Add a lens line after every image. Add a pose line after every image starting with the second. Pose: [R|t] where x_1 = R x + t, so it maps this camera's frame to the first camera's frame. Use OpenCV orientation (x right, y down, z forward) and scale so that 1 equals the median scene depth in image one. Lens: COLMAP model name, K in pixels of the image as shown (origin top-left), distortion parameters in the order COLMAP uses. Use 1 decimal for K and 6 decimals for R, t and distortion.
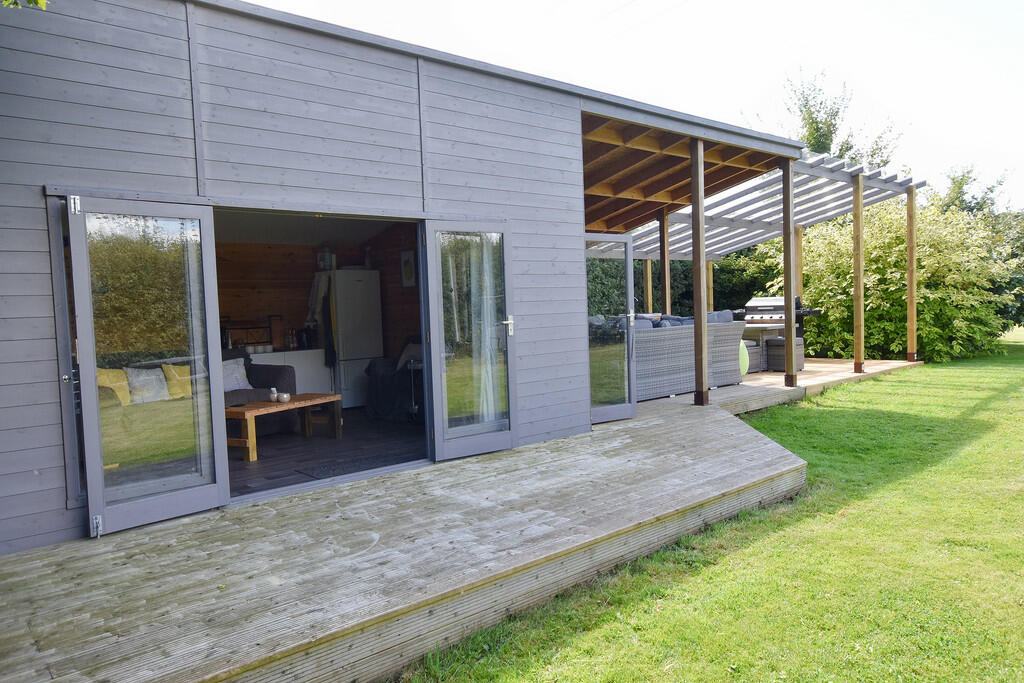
lens RADIAL K [[714.7, 0, 512.0], [0, 714.7, 341.5], [0, 0, 1]] dist [-0.001698, -0.001007]
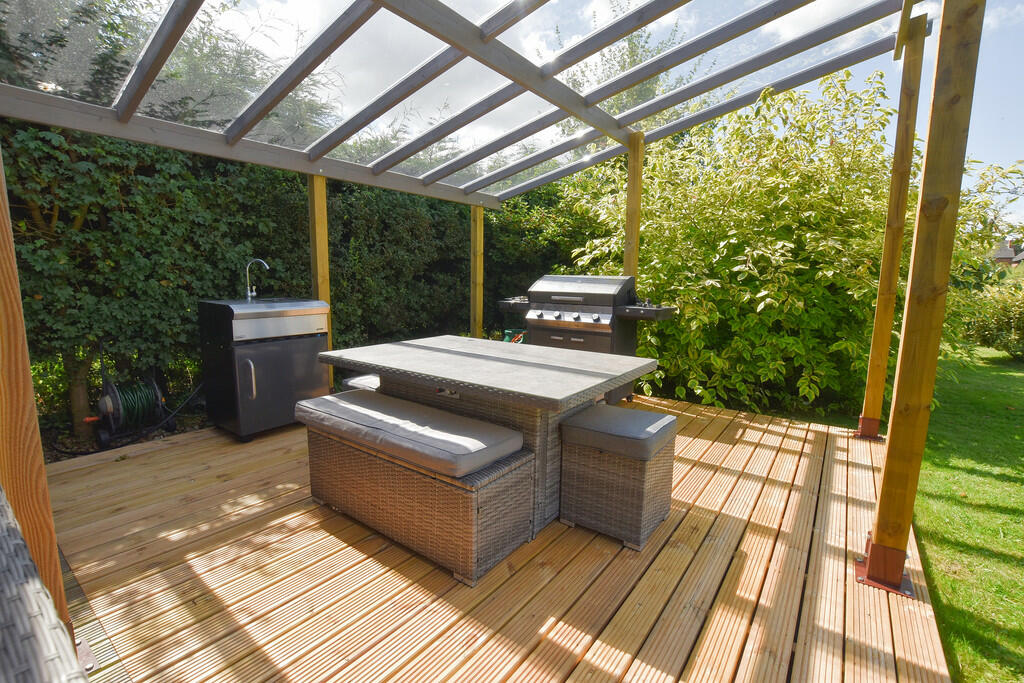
lens RADIAL K [[459.8, 0, 512.0], [0, 459.8, 341.5], [0, 0, 1]] dist [-0.038677, -0.000154]
pose [[0.976861, 0.023593, 0.212569, 0.251633], [-0.040734, 0.996228, 0.076622, -0.038986], [-0.209959, -0.083508, 0.974137, 0.700452]]
